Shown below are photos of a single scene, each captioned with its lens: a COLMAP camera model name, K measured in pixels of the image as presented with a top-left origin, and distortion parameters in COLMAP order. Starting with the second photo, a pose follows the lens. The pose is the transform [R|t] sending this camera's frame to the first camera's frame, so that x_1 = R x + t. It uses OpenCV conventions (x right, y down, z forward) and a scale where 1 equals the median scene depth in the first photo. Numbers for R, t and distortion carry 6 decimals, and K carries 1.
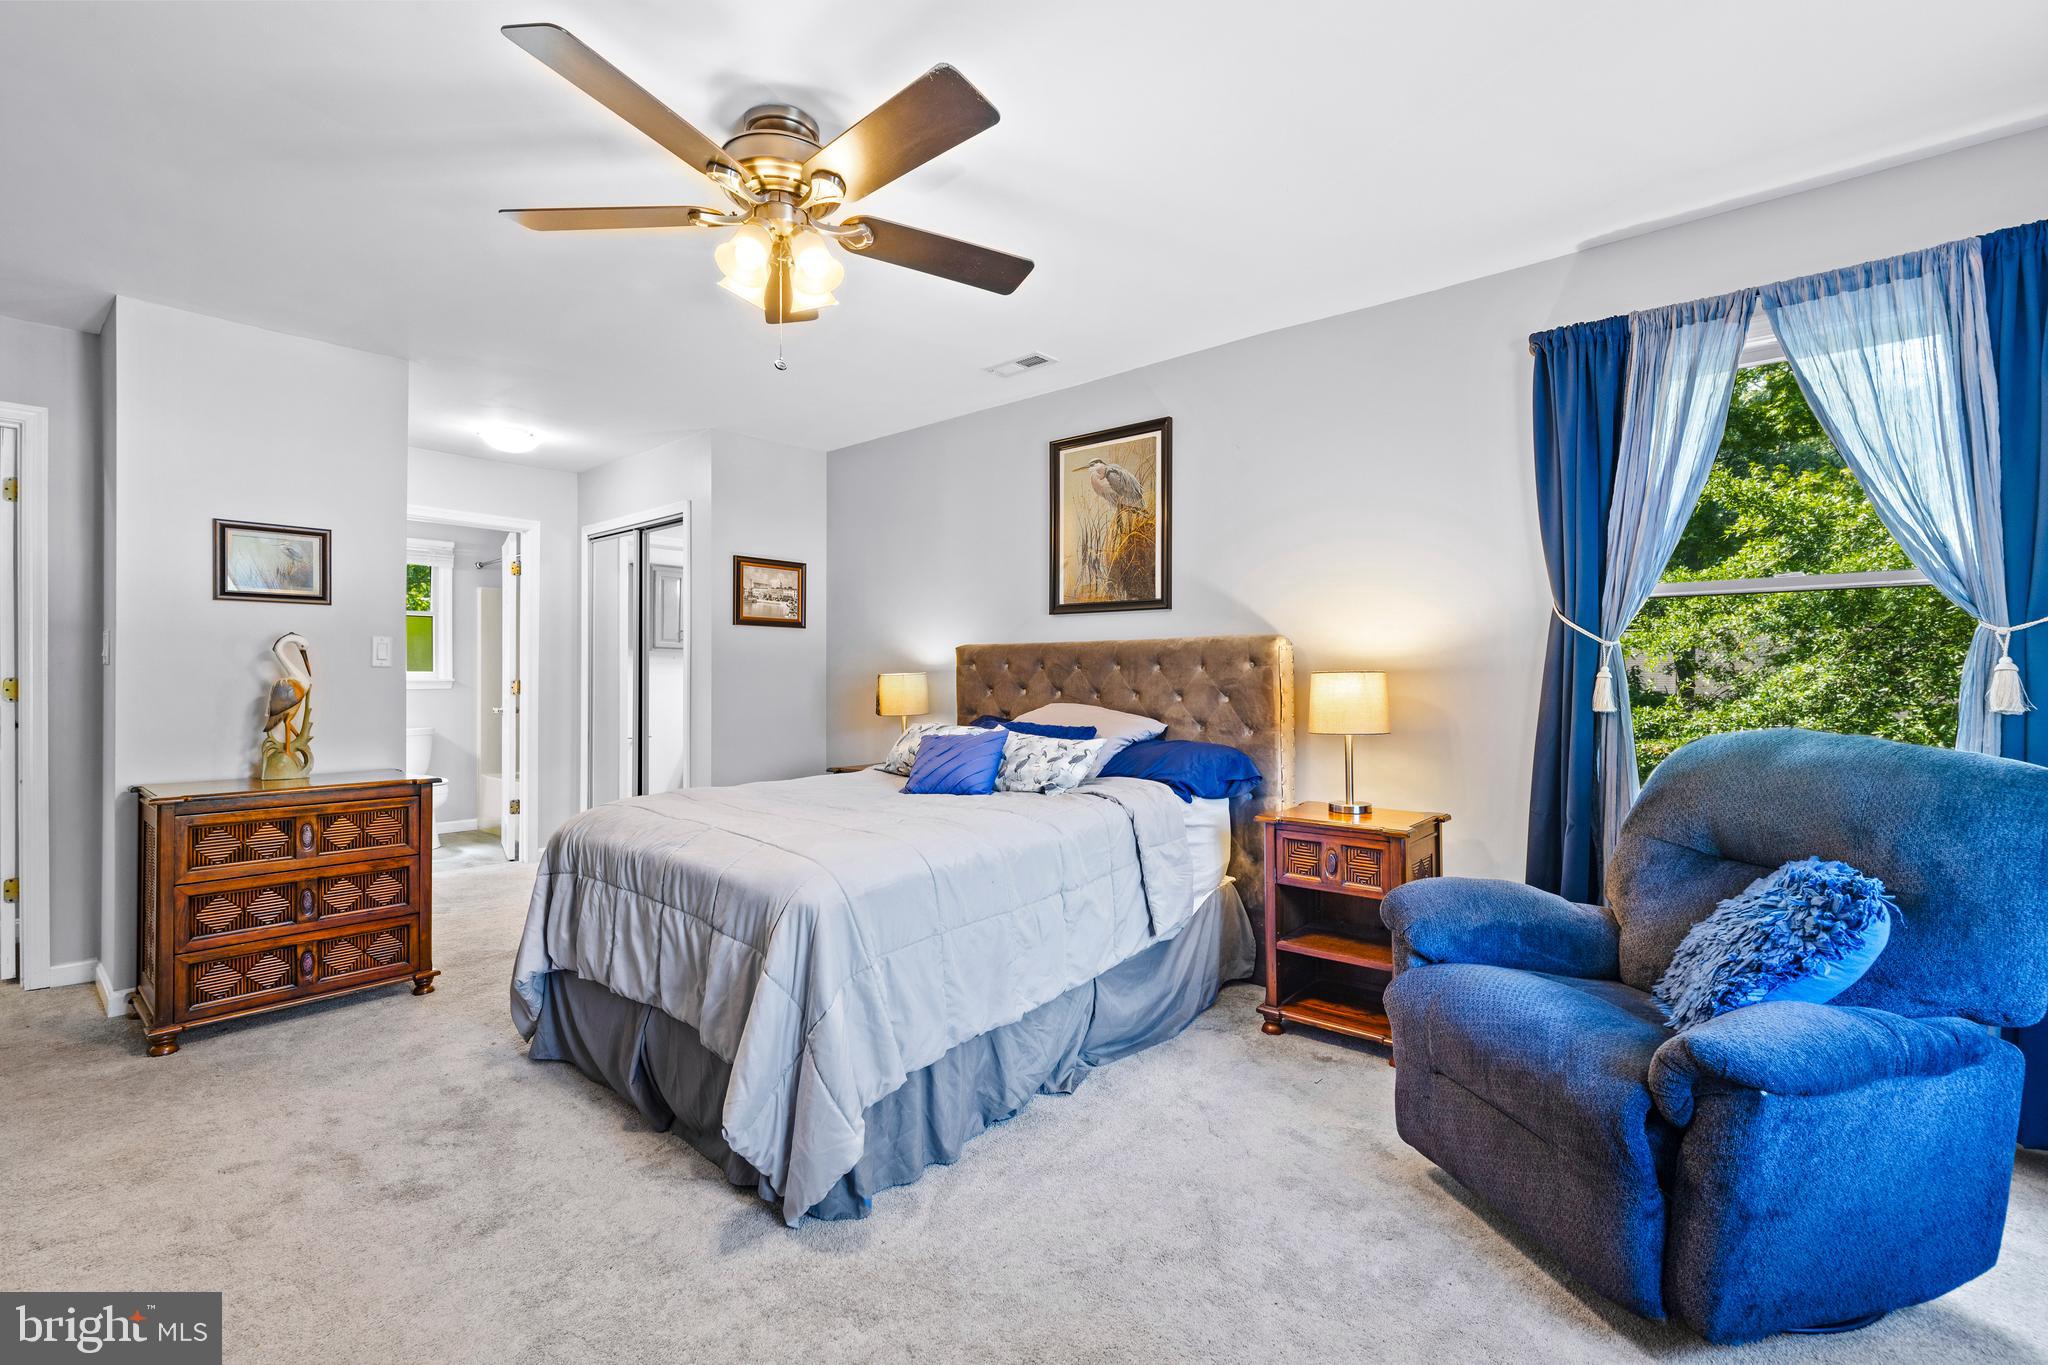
lens RADIAL K [[915.8, 0, 1018.1], [0, 915.8, 673.4], [0, 0, 1]] dist [0.011096, -0.003606]
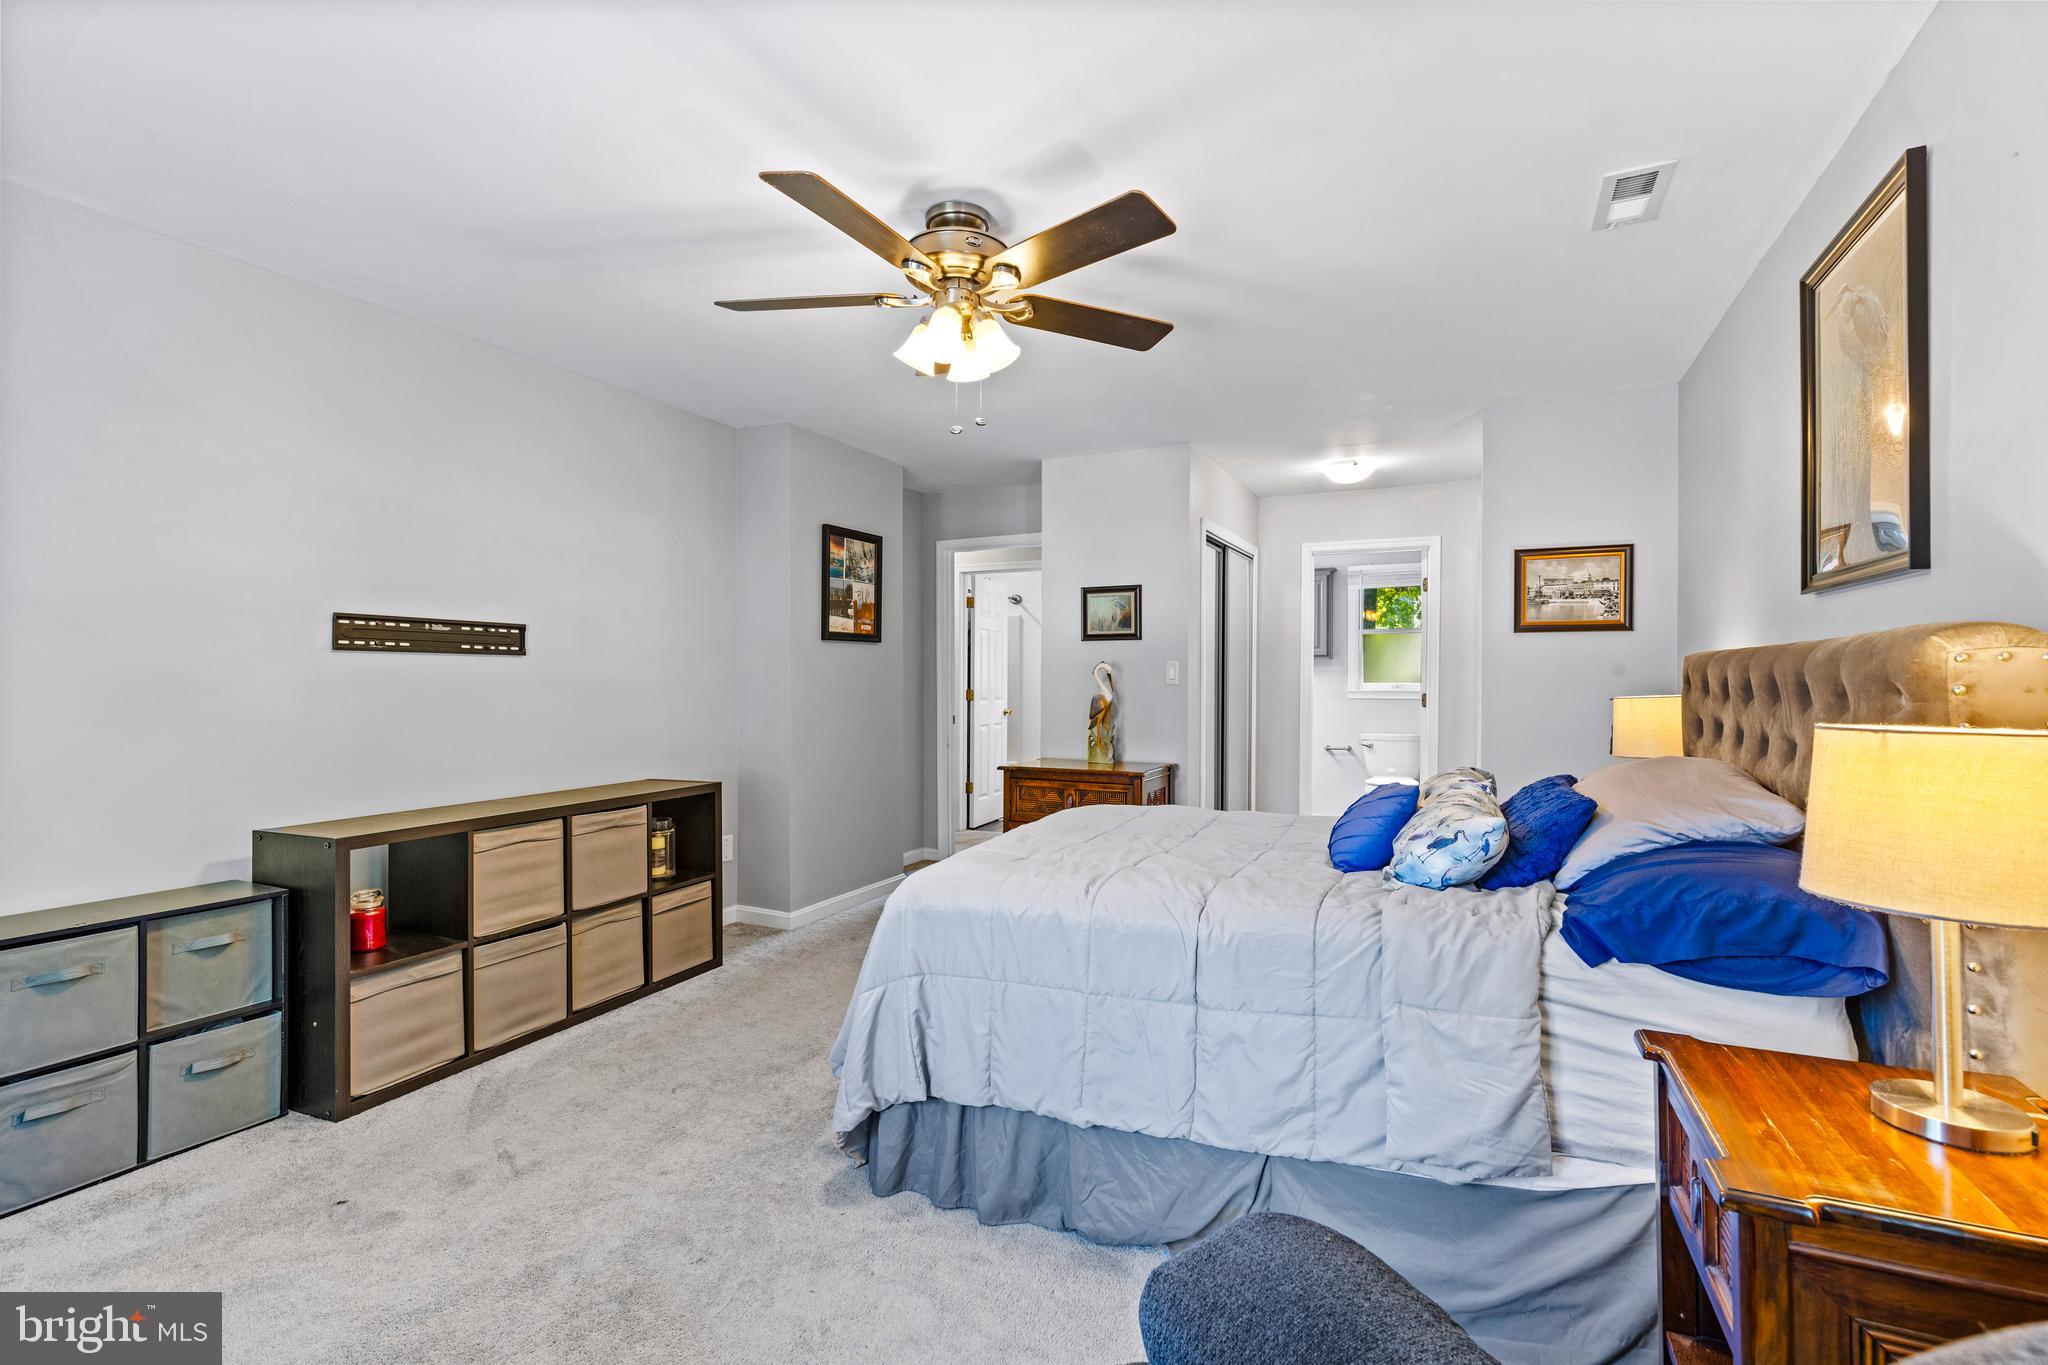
lens RADIAL K [[915.8, 0, 1023.4], [0, 915.8, 672.6], [0, 0, 1]] dist [0.011096, -0.003606]
pose [[0.262033, -0.006377, -0.965038, 0.518492], [0.002916, 0.999979, -0.005816, -0.018442], [0.965054, -0.001290, 0.262046, 0.478175]]
